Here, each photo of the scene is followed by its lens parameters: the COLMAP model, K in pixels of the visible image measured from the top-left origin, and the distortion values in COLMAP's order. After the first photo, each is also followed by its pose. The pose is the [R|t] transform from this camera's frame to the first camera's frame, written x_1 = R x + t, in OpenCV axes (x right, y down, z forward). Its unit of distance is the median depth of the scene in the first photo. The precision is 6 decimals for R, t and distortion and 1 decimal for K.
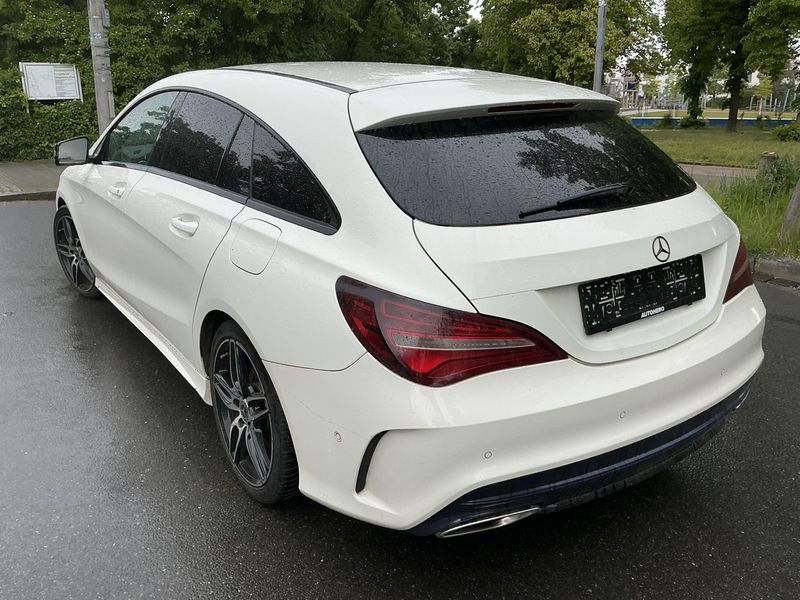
lens RADIAL K [[671.2, 0, 400.0], [0, 671.2, 300.0], [0, 0, 1]] dist [0.069354, -0.143250]
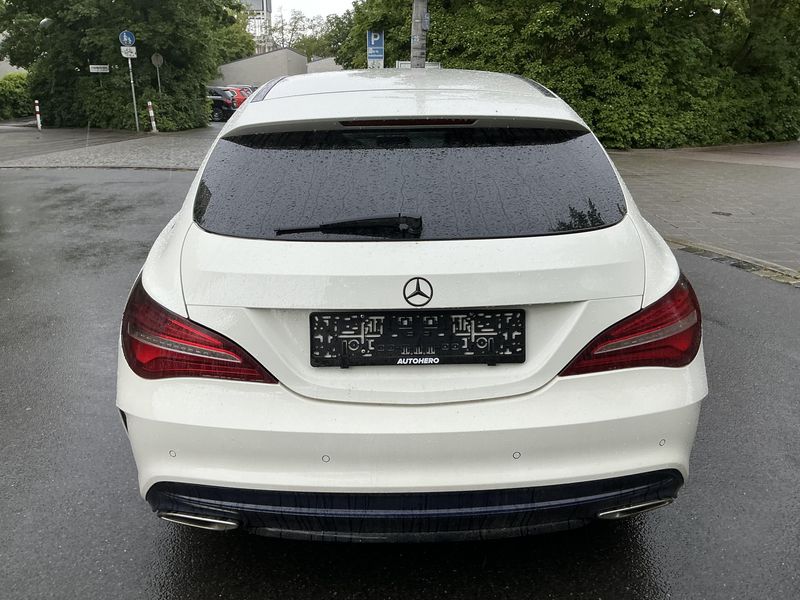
lens RADIAL K [[664.7, 0, 400.0], [0, 664.7, 300.0], [0, 0, 1]] dist [0.166746, -0.357949]
pose [[0.834673, 0.175944, -0.521886, 0.679988], [-0.172321, 0.983450, 0.055952, -0.090262], [0.523093, 0.043230, 0.851178, 0.206492]]
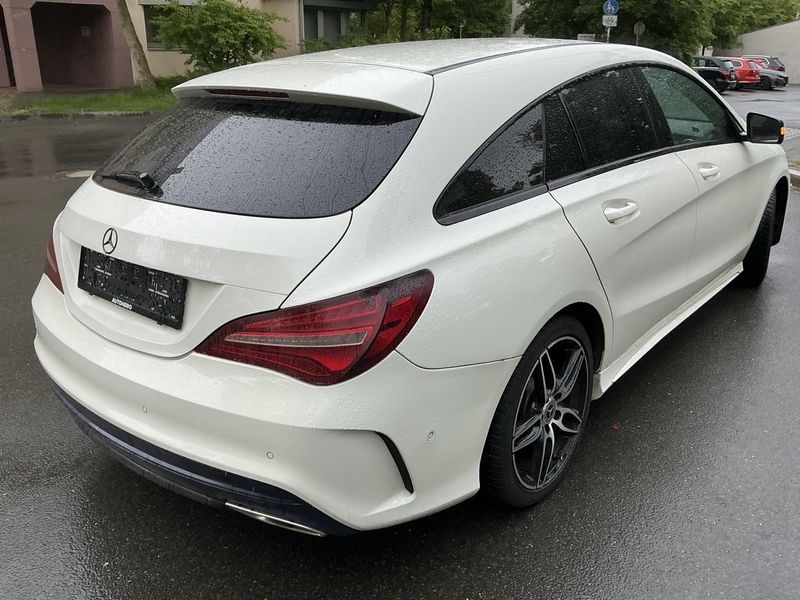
lens RADIAL K [[671.2, 0, 400.0], [0, 671.2, 300.0], [0, 0, 1]] dist [0.069354, -0.143250]
pose [[0.262811, 0.343752, -0.901535, 1.179510], [-0.298412, 0.917527, 0.262858, -0.317804], [0.917541, 0.199947, 0.343716, 0.882786]]
